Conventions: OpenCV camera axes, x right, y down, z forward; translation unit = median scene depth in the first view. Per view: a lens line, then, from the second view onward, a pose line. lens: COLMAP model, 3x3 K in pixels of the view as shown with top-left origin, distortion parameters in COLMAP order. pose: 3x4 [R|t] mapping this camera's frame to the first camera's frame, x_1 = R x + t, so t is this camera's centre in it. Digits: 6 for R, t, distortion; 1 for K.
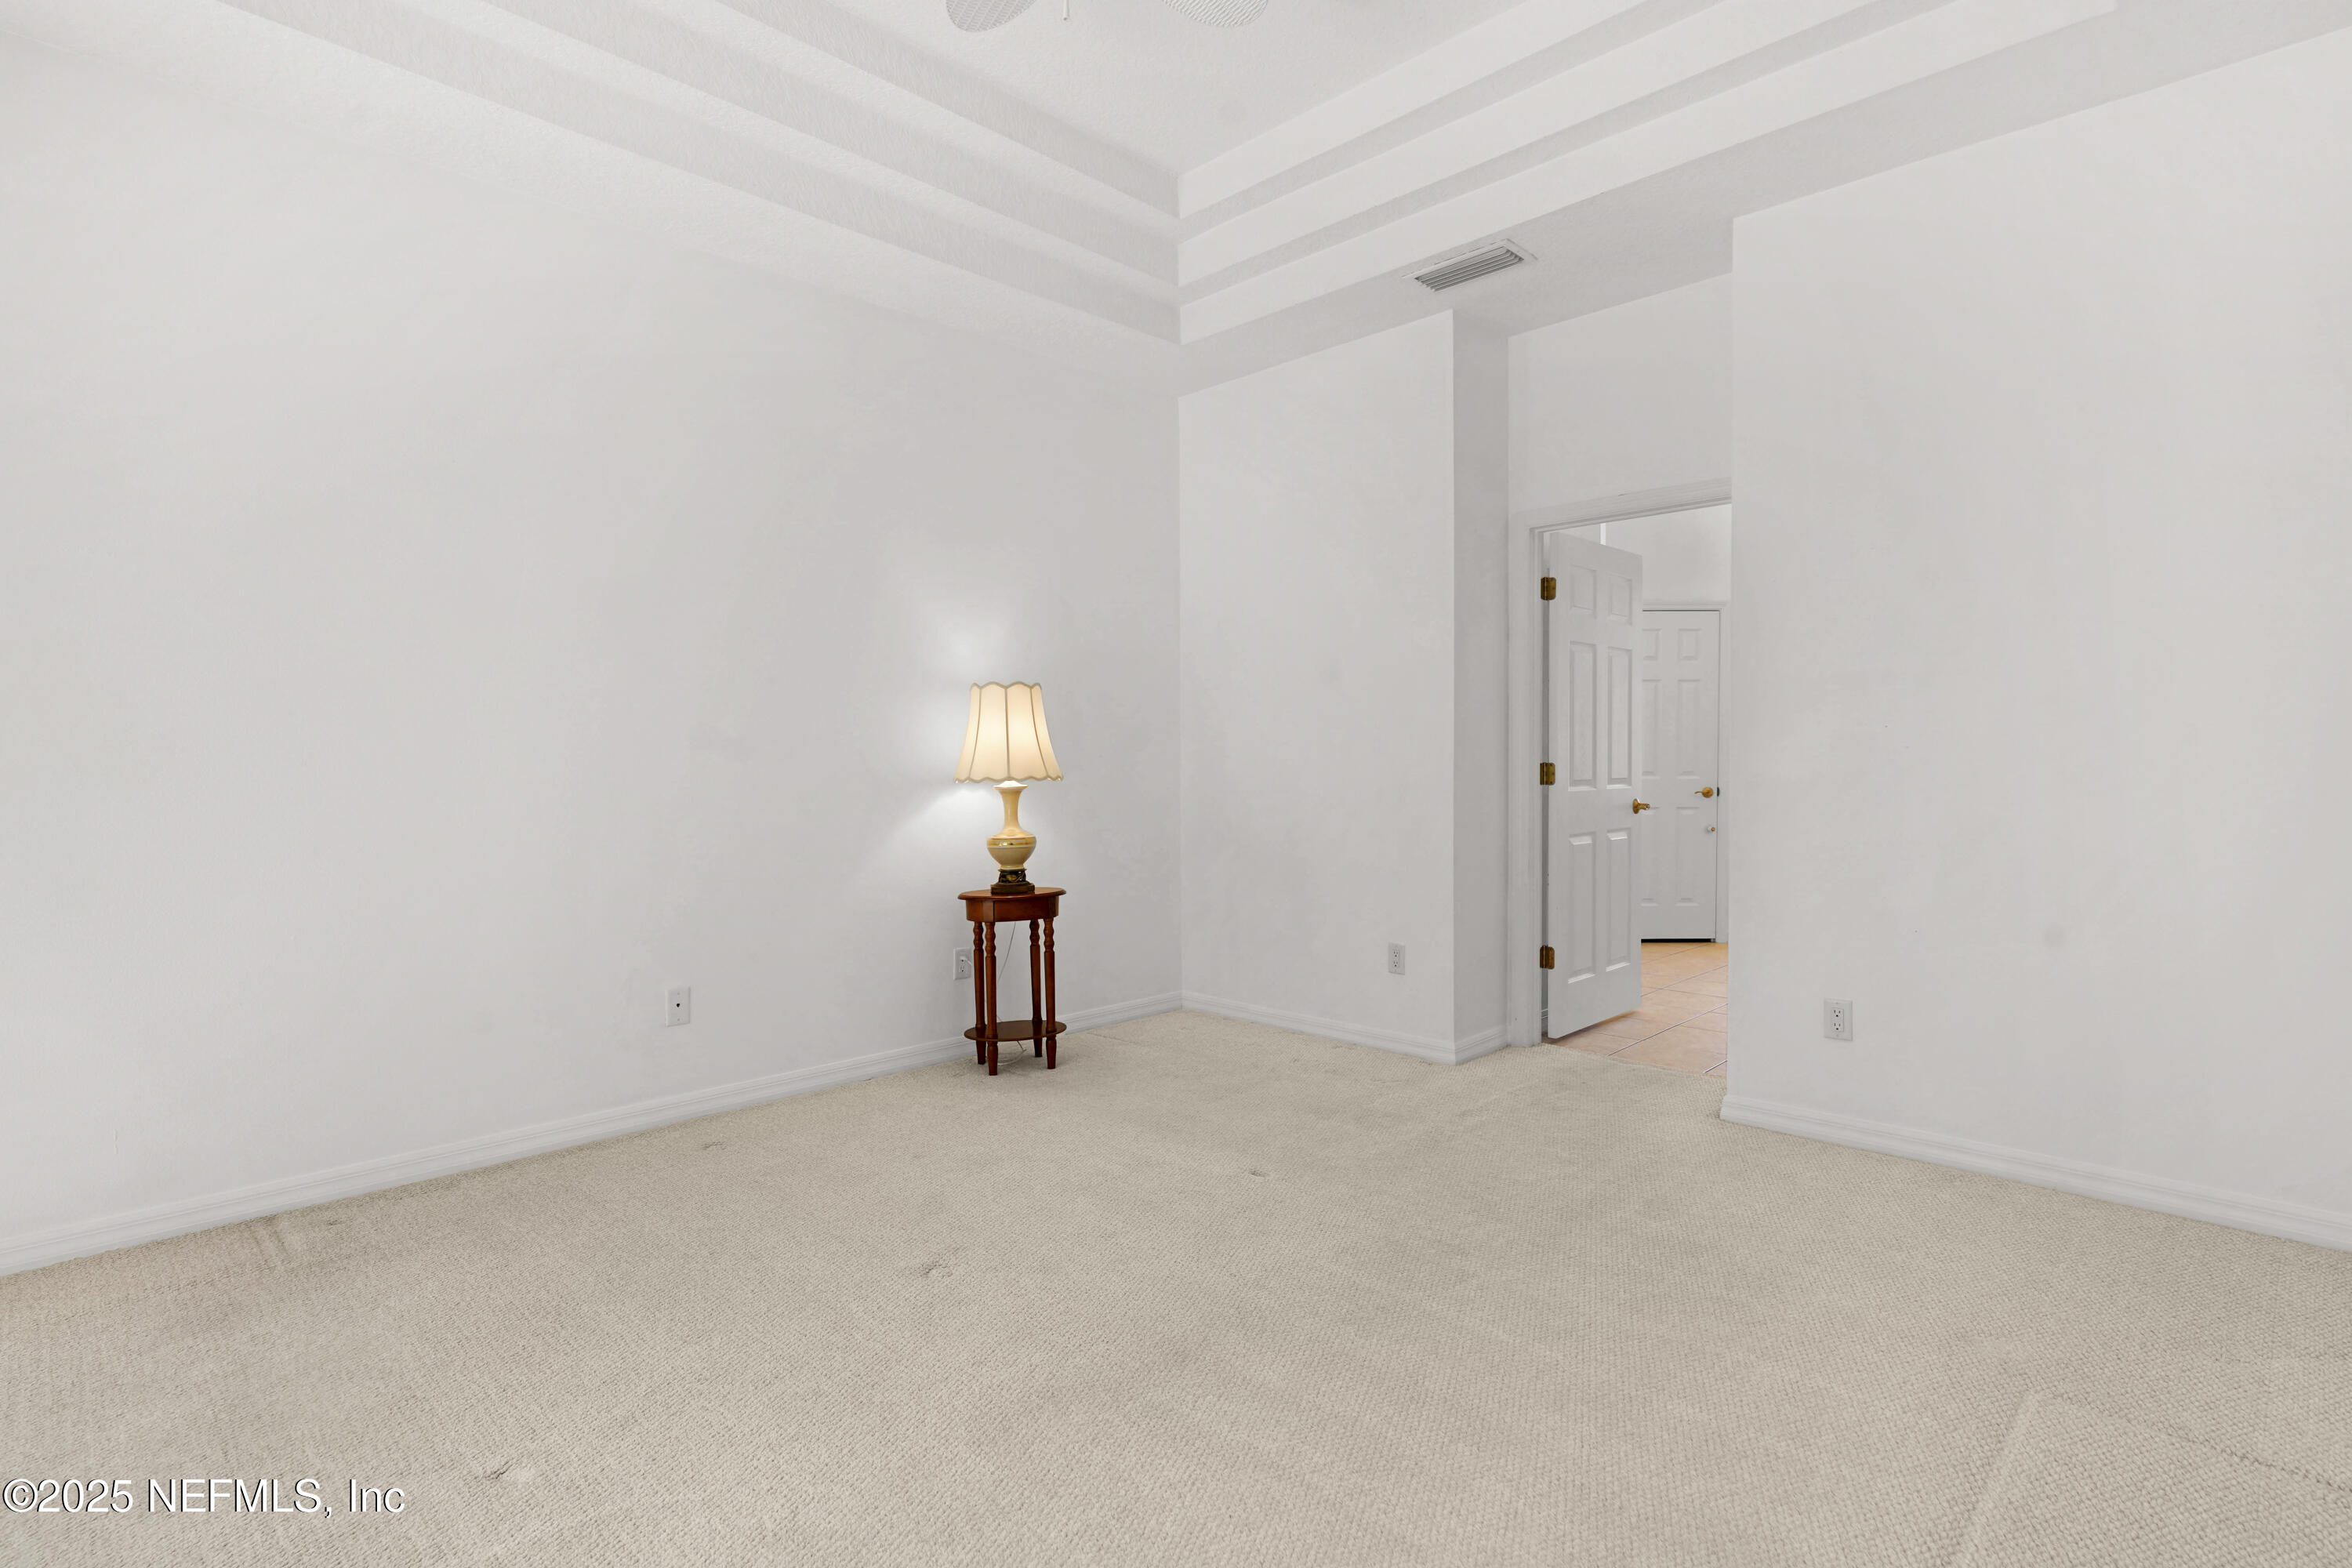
lens RADIAL K [[1150.0, 0, 1191.9], [0, 1150.0, 758.7], [0, 0, 1]] dist [-0.001857, 0.001815]
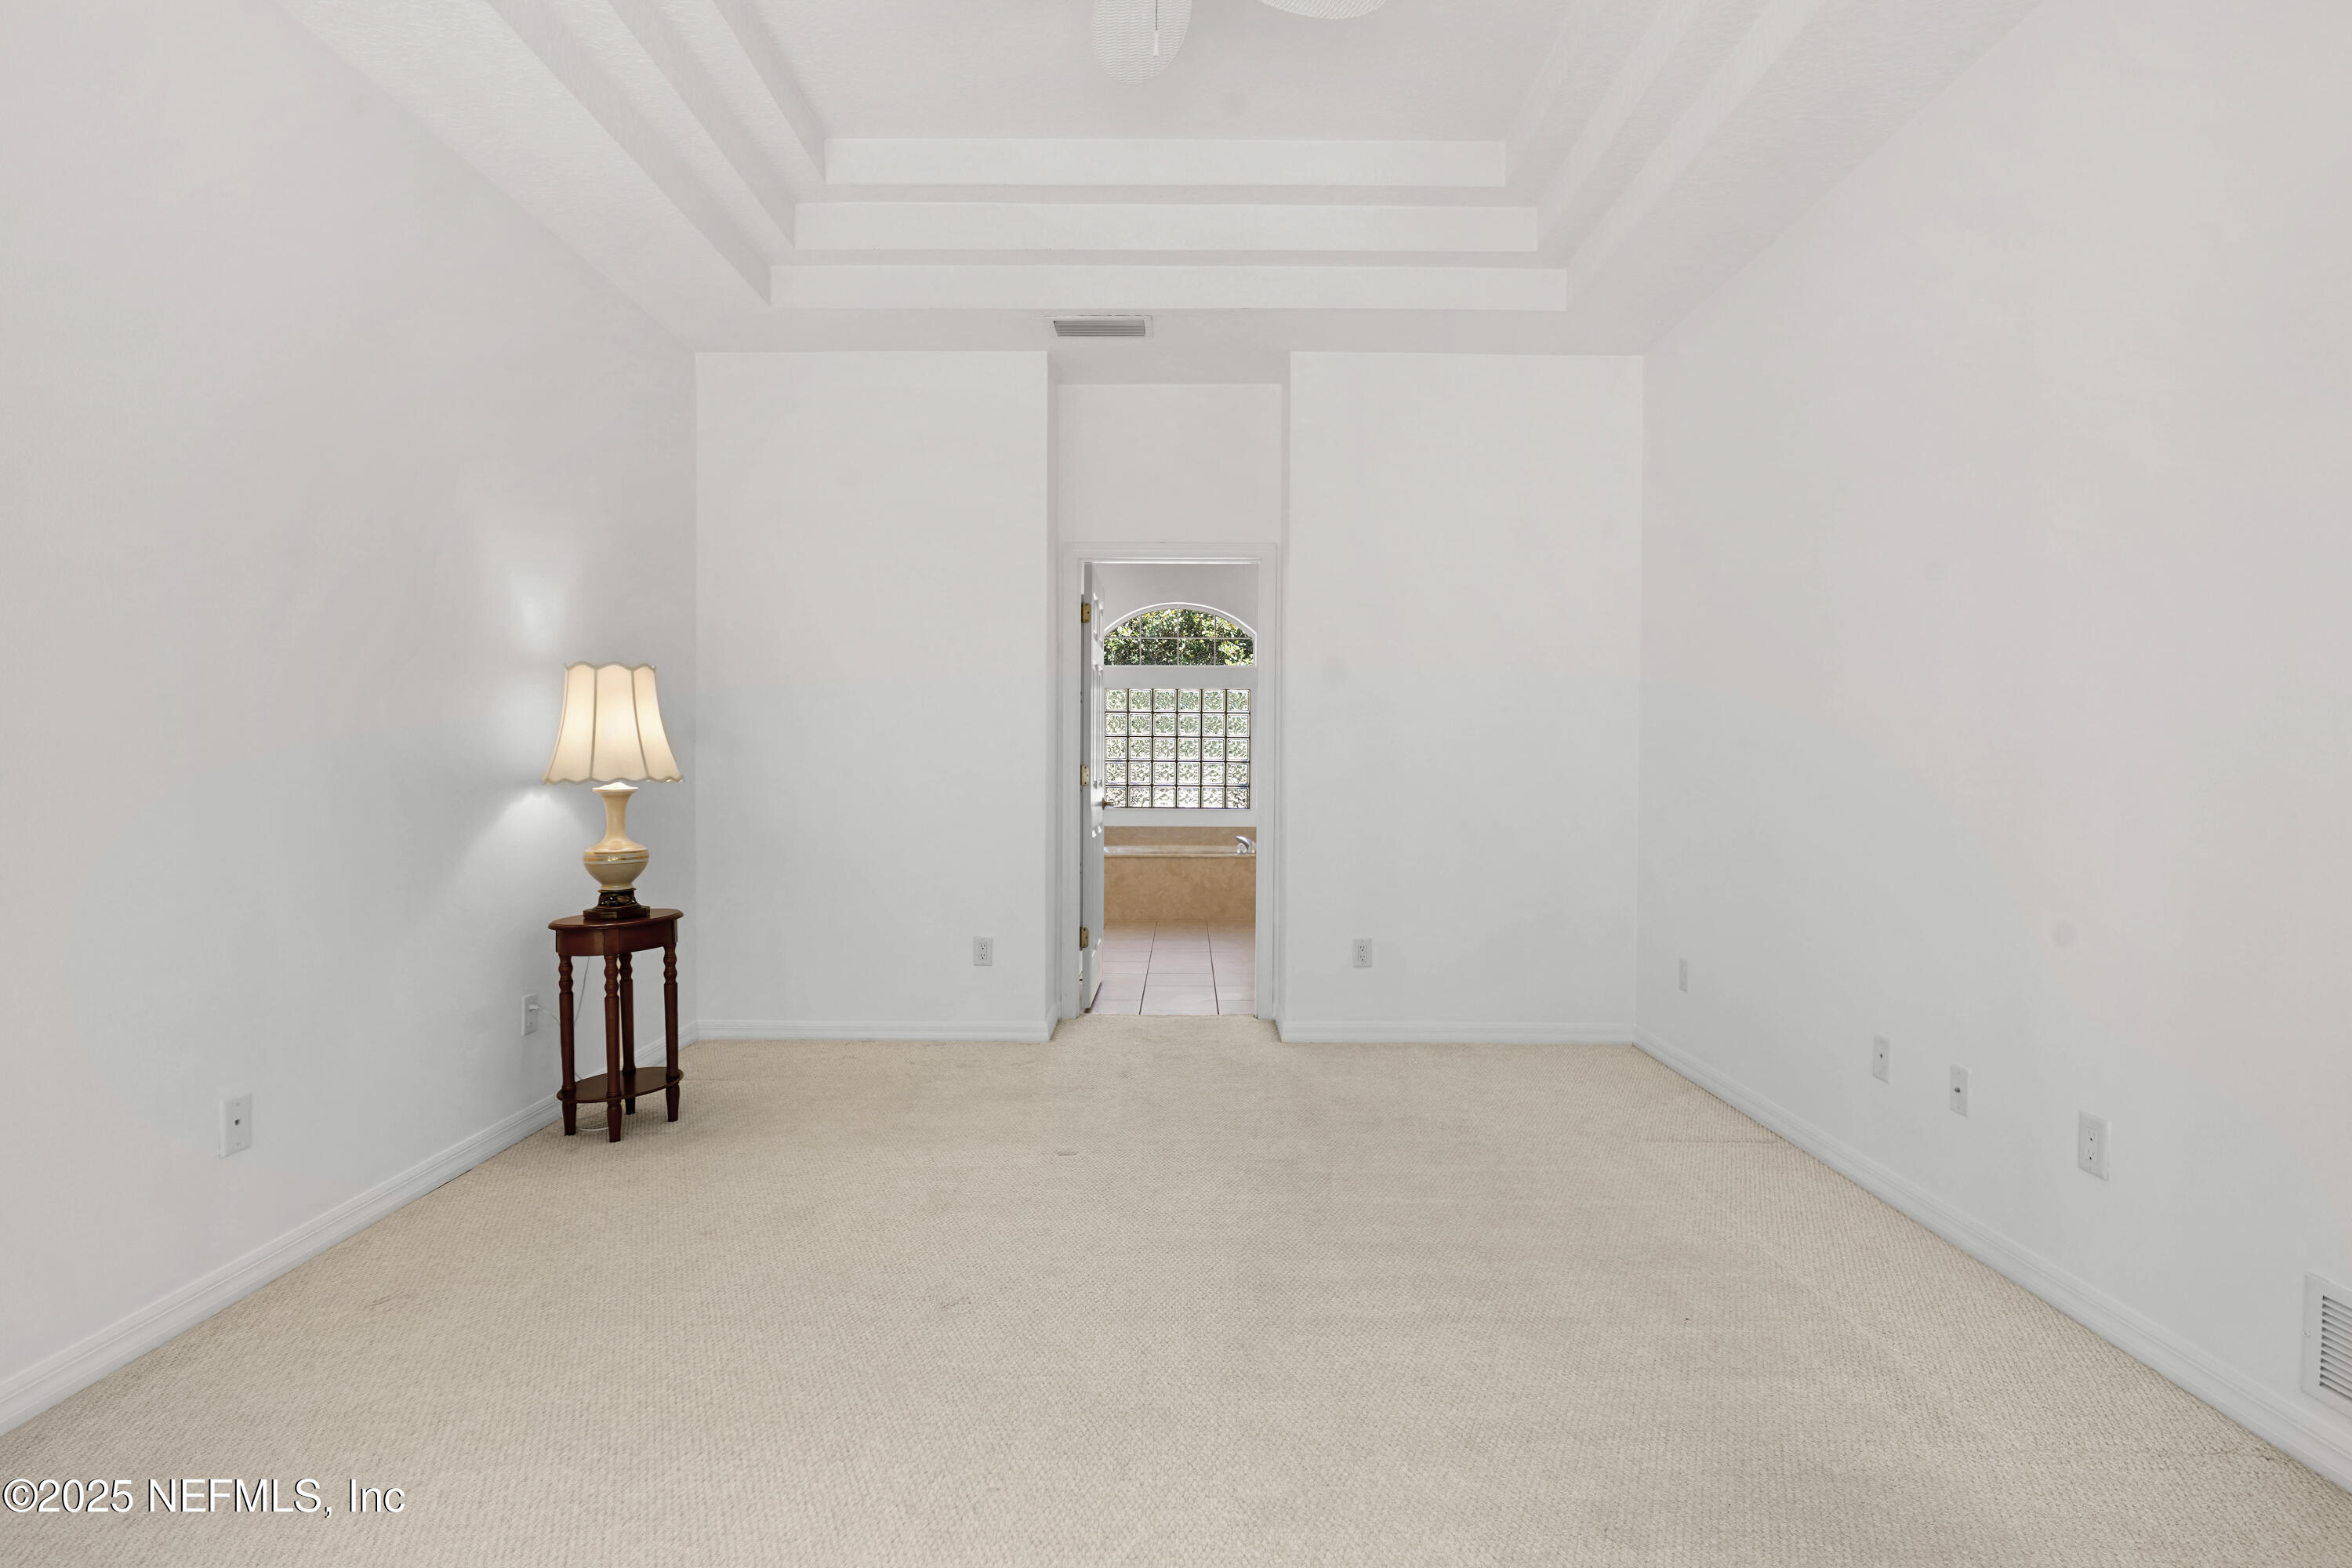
lens RADIAL K [[1158.6, 0, 1172.4], [0, 1158.6, 753.6], [0, 0, 1]] dist [-0.008147, 0.006126]
pose [[0.713582, 0.015566, 0.700398, -0.455532], [-0.009530, 0.999876, -0.012512, 0.005206], [-0.700507, 0.002254, 0.713642, 0.128717]]
